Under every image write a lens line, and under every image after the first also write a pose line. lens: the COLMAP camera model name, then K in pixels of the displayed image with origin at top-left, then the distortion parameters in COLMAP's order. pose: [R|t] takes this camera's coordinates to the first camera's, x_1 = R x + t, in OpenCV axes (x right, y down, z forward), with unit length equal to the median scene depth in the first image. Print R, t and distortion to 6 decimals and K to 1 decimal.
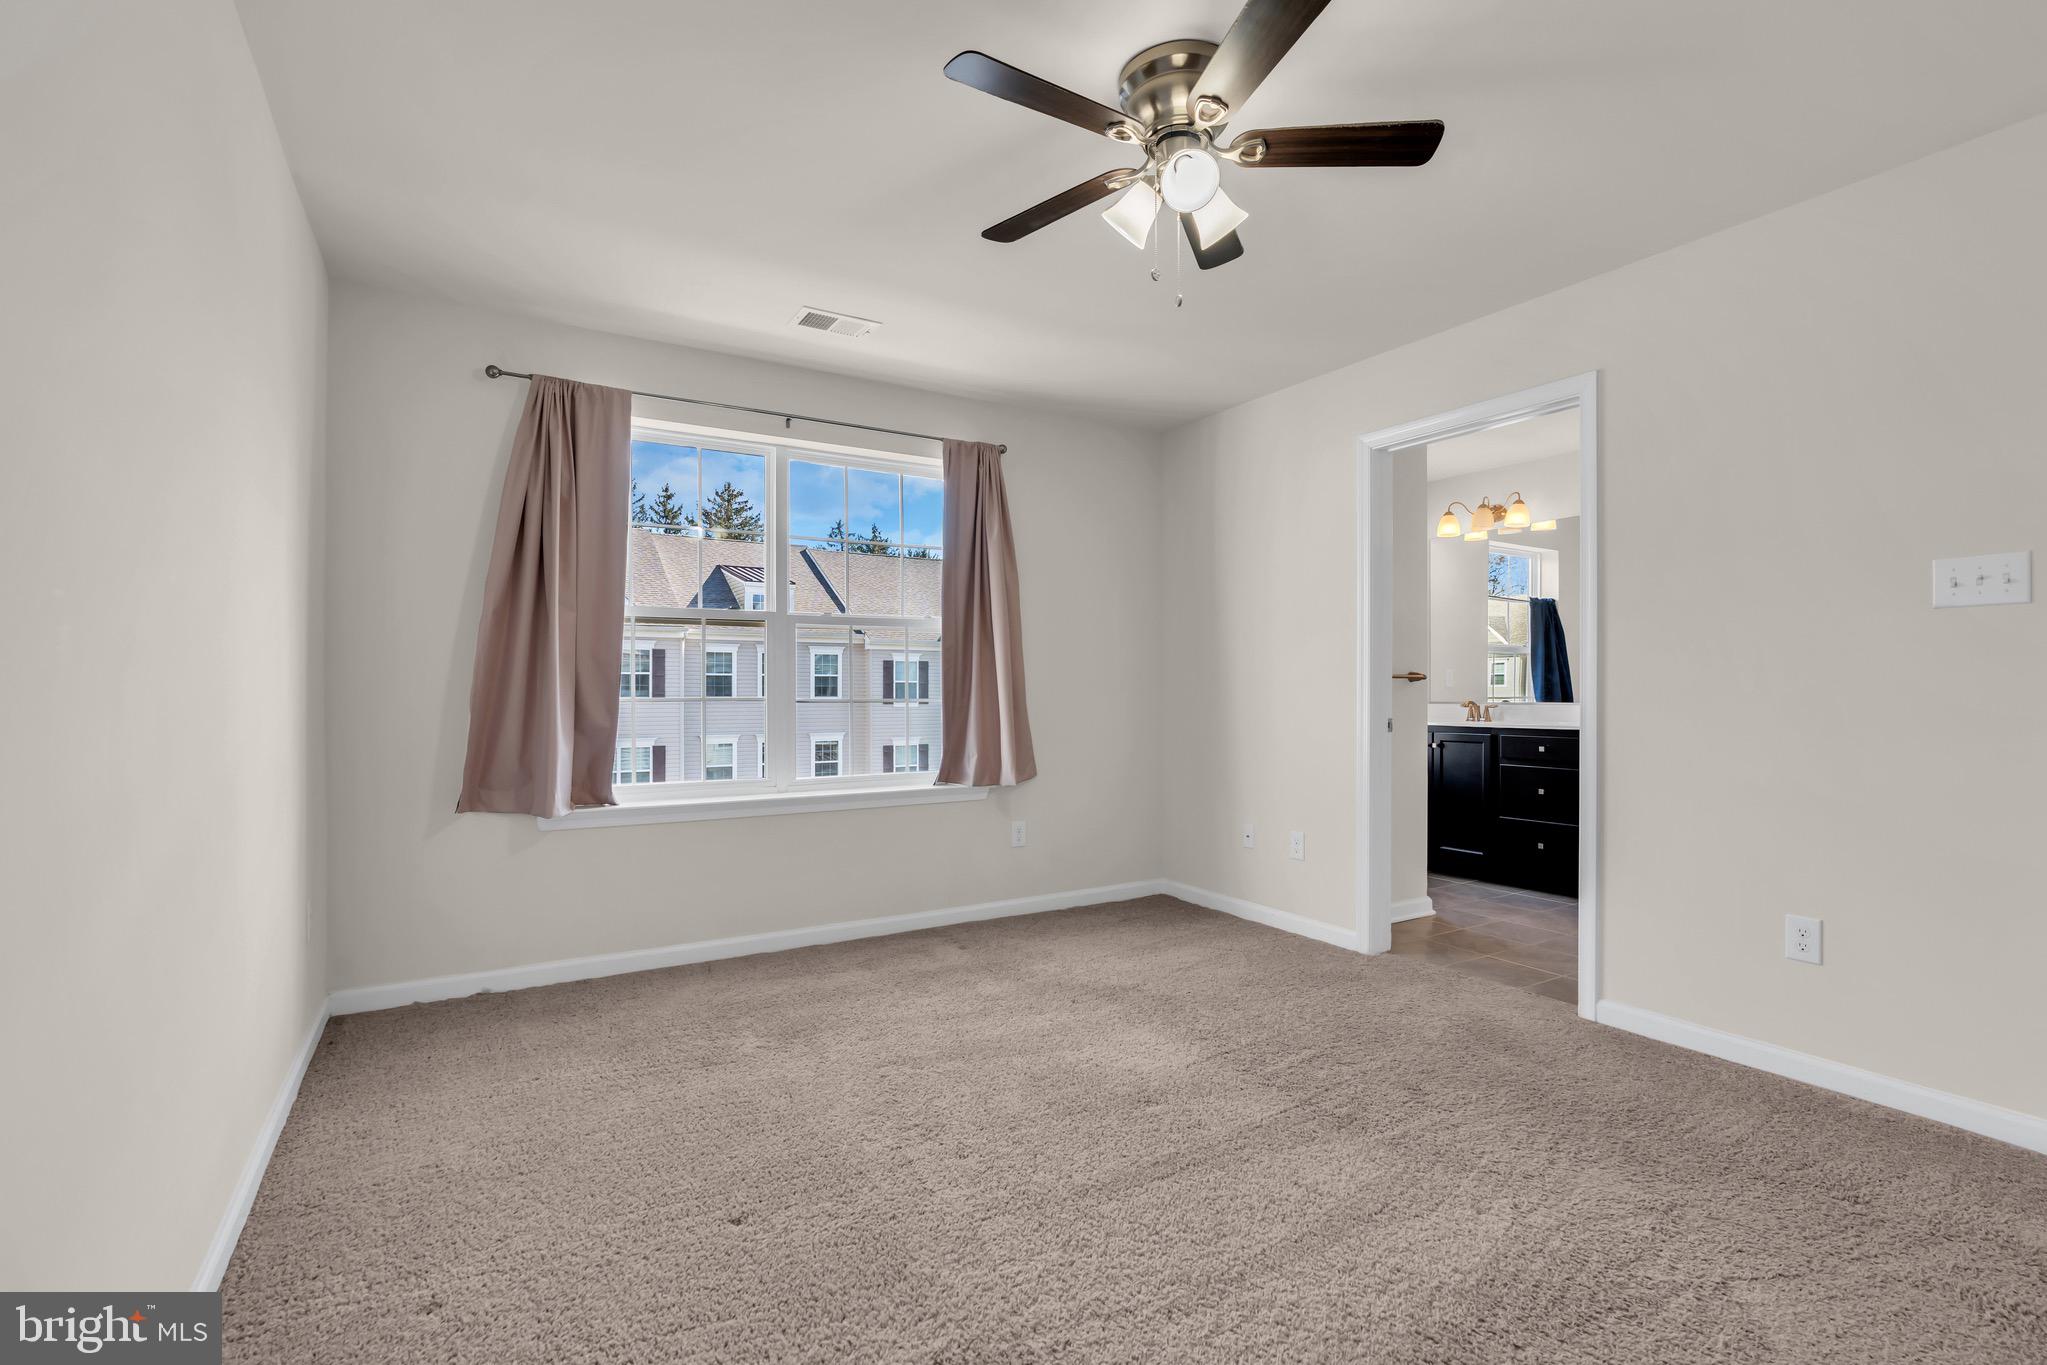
lens RADIAL K [[950.2, 0, 1023.5], [0, 950.2, 682.5], [0, 0, 1]] dist [-0.001104, -0.000189]
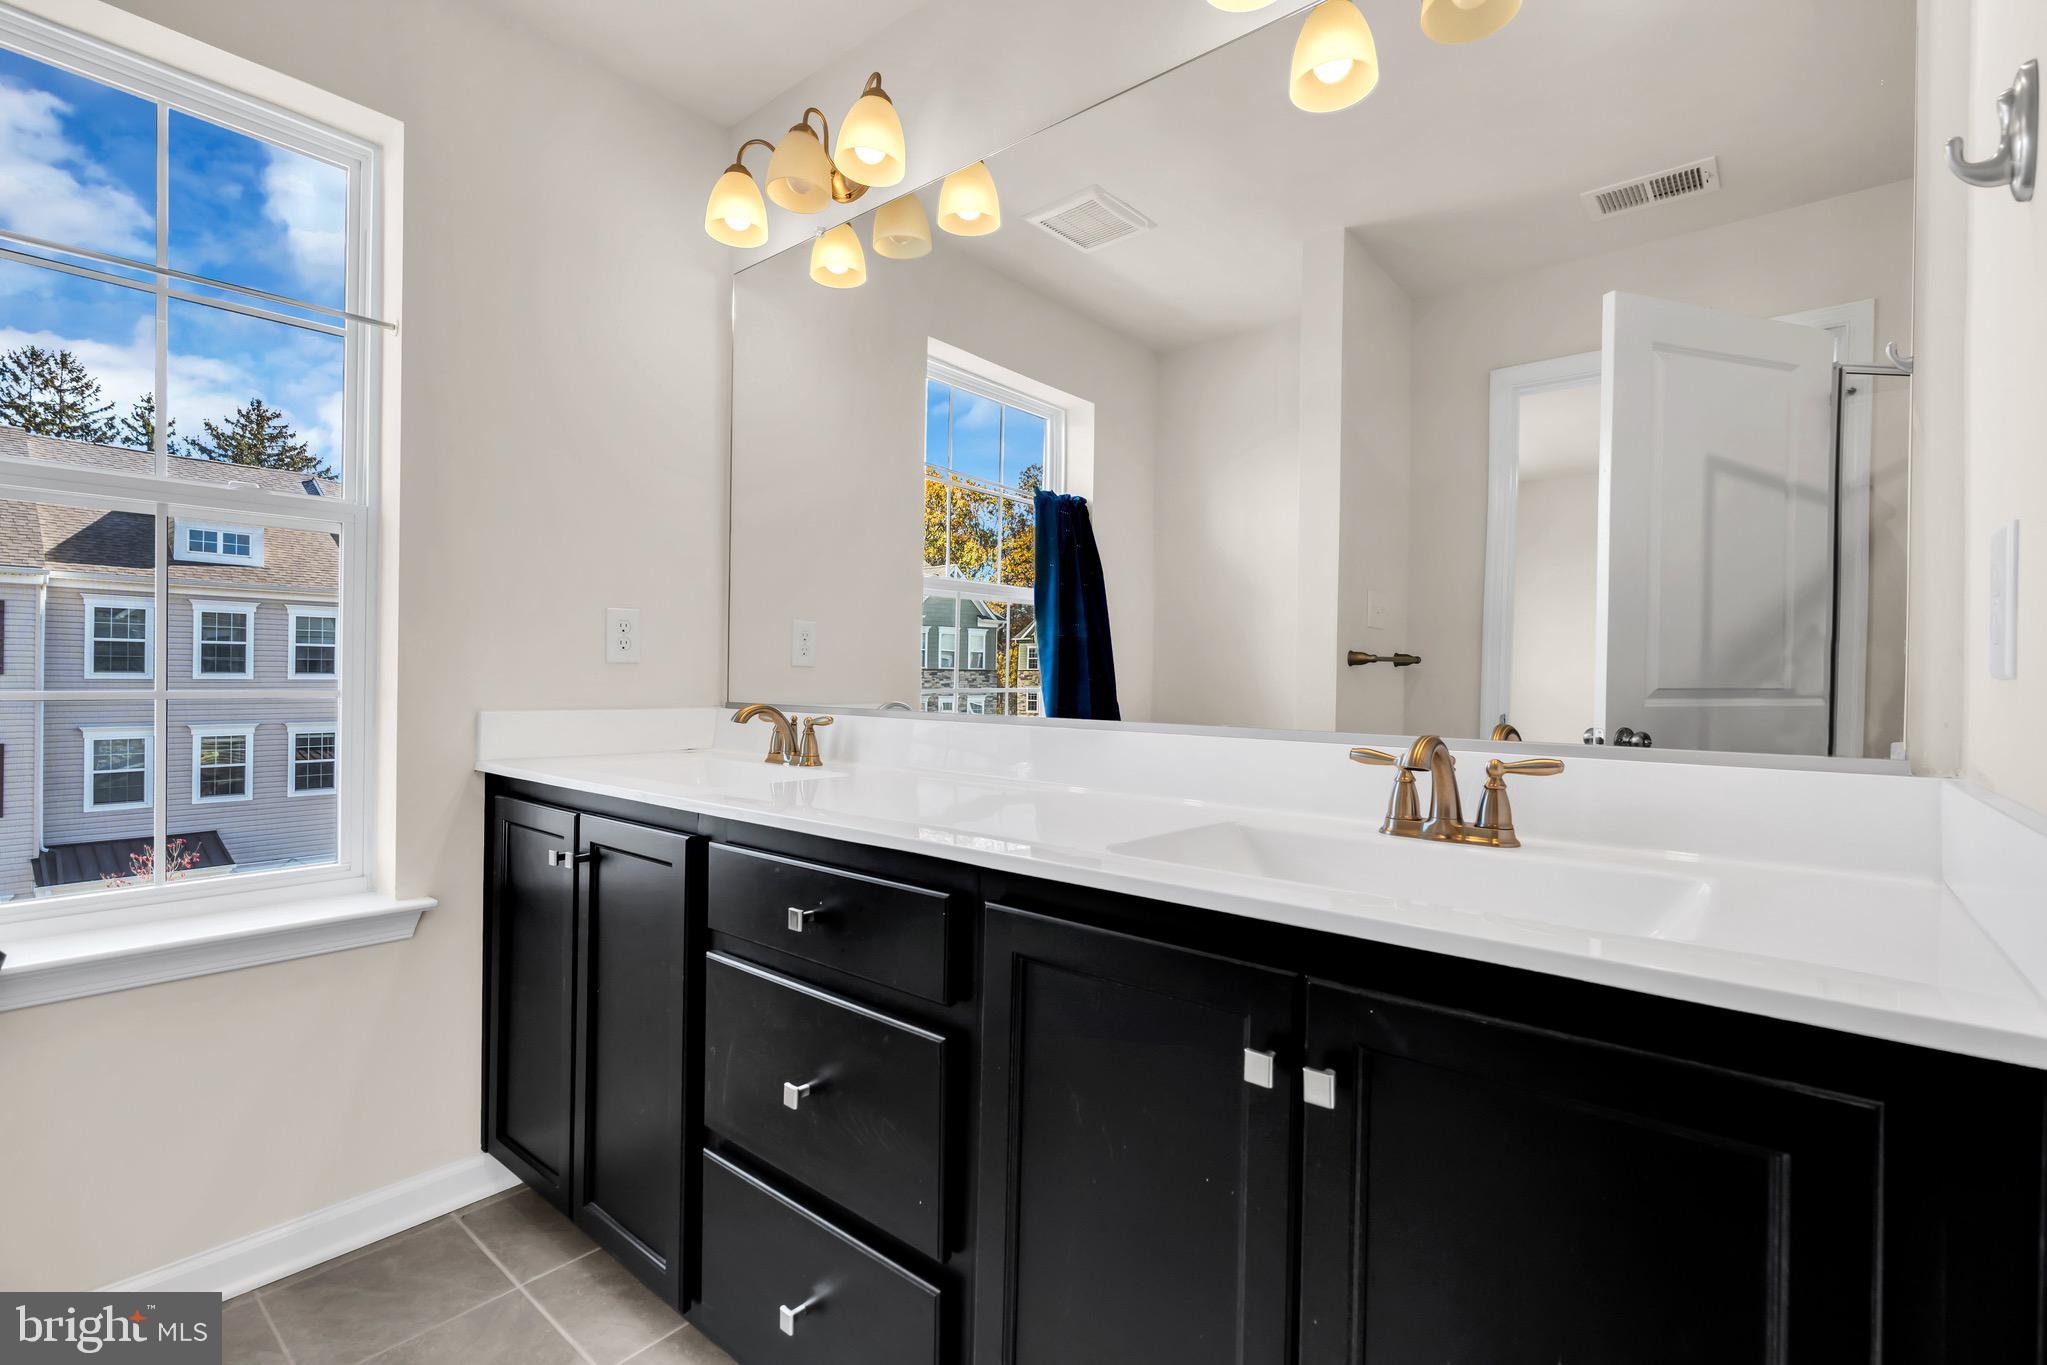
lens RADIAL K [[921.1, 0, 1025.2], [0, 921.1, 679.0], [0, 0, 1]] dist [-0.007683, -0.000414]
pose [[0.948279, 0.005678, 0.317387, 0.372373], [-0.011522, 0.999797, 0.016539, 0.002885], [-0.317229, -0.019341, 0.948152, 0.538381]]
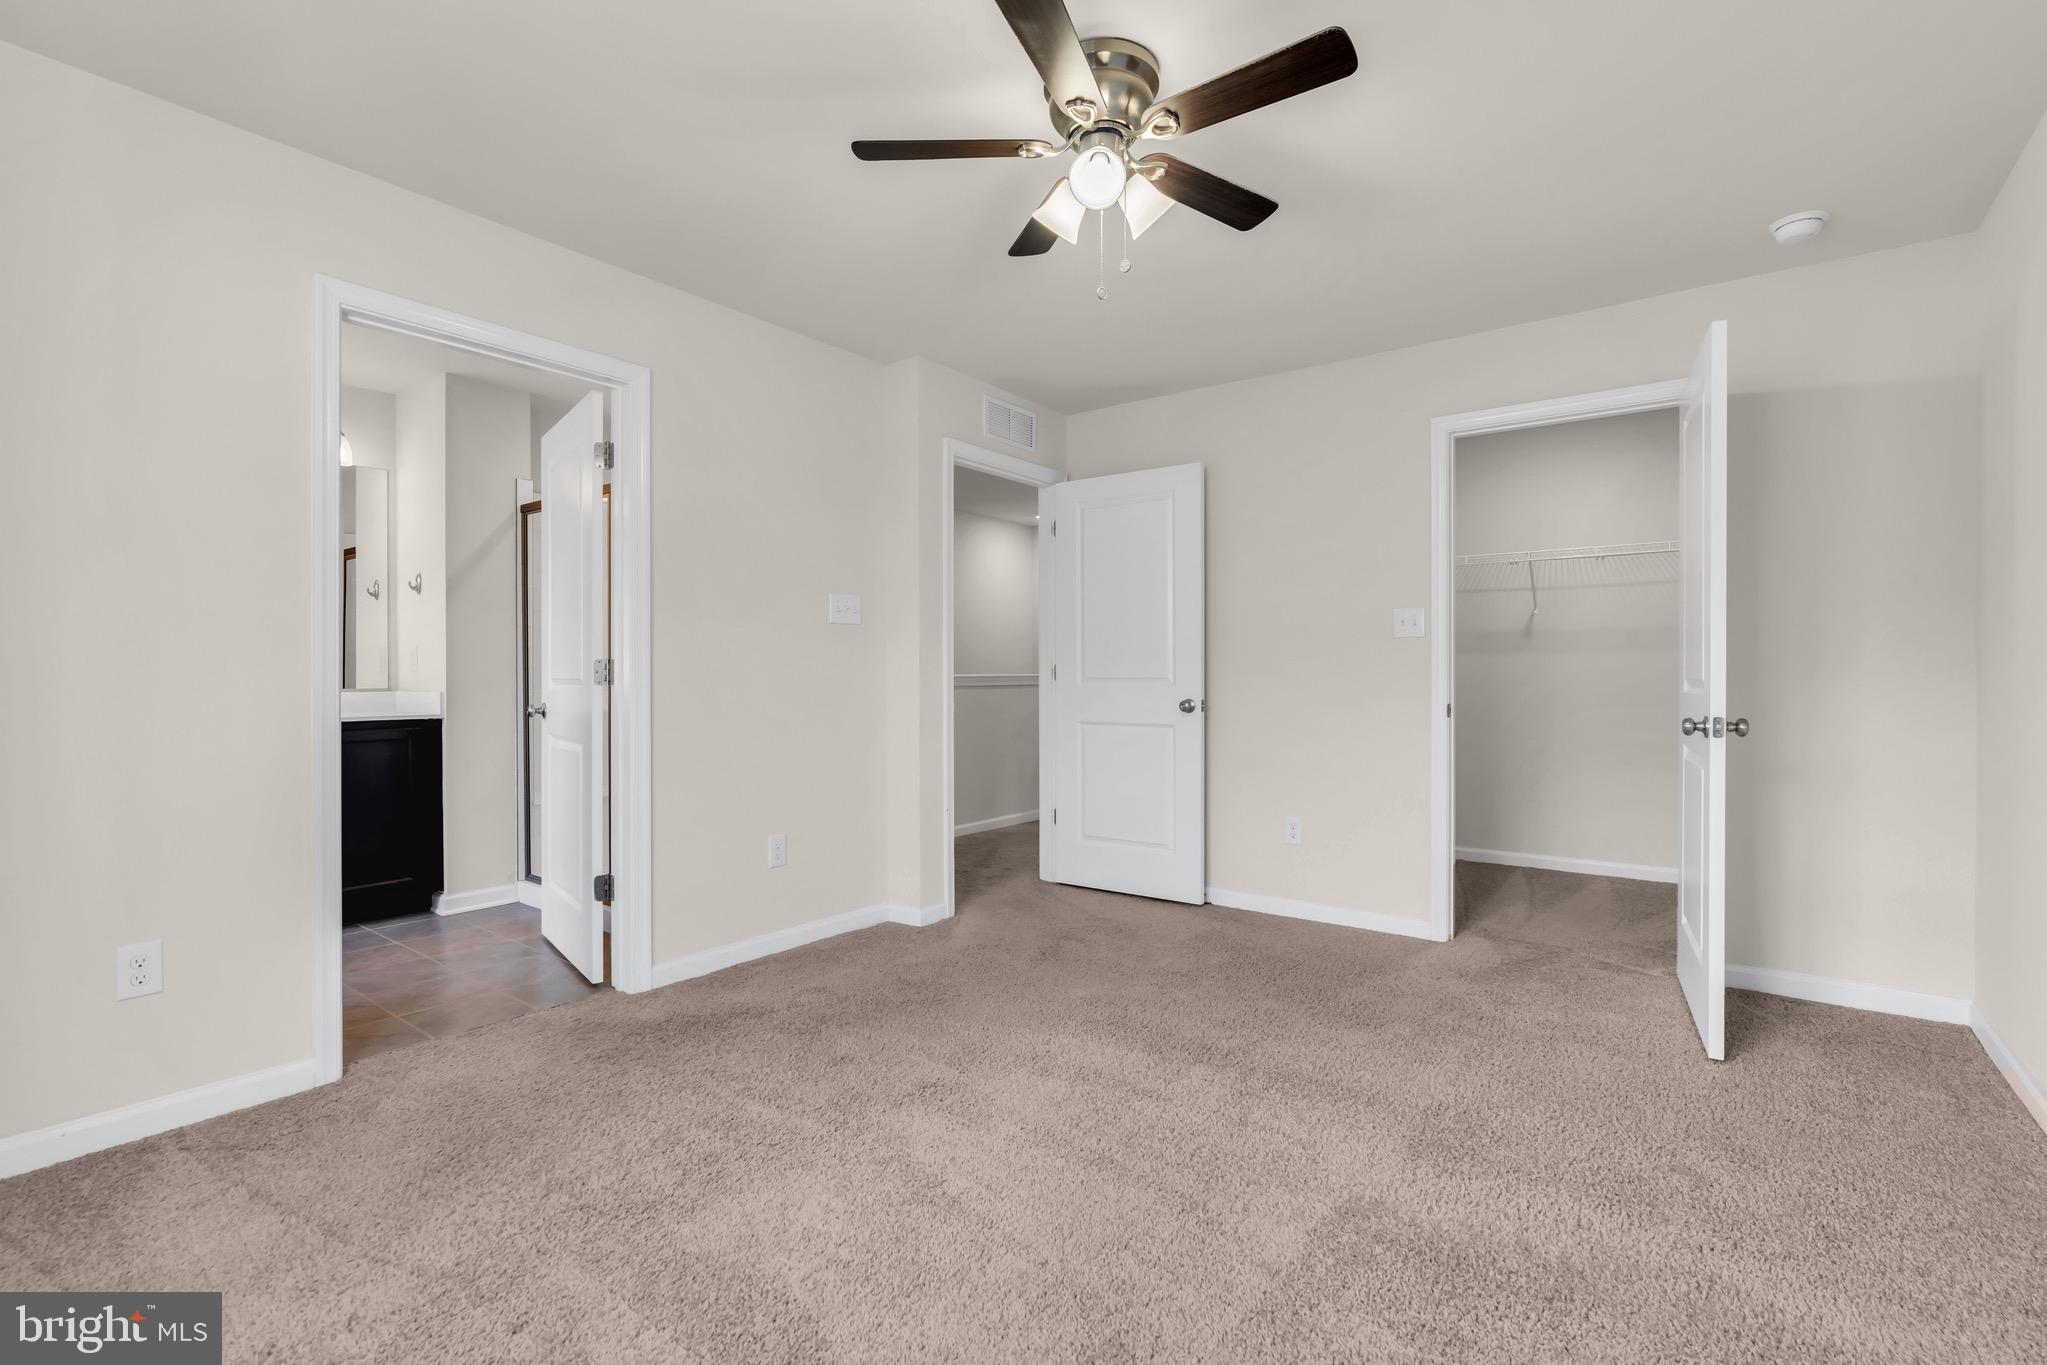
lens RADIAL K [[921.1, 0, 1025.2], [0, 921.1, 679.0], [0, 0, 1]] dist [-0.007683, -0.000414]
pose [[-0.359270, -0.010288, 0.933177, -0.223213], [-0.009283, 0.999929, 0.007450, 0.000608], [-0.933187, -0.005986, -0.359340, 0.438627]]
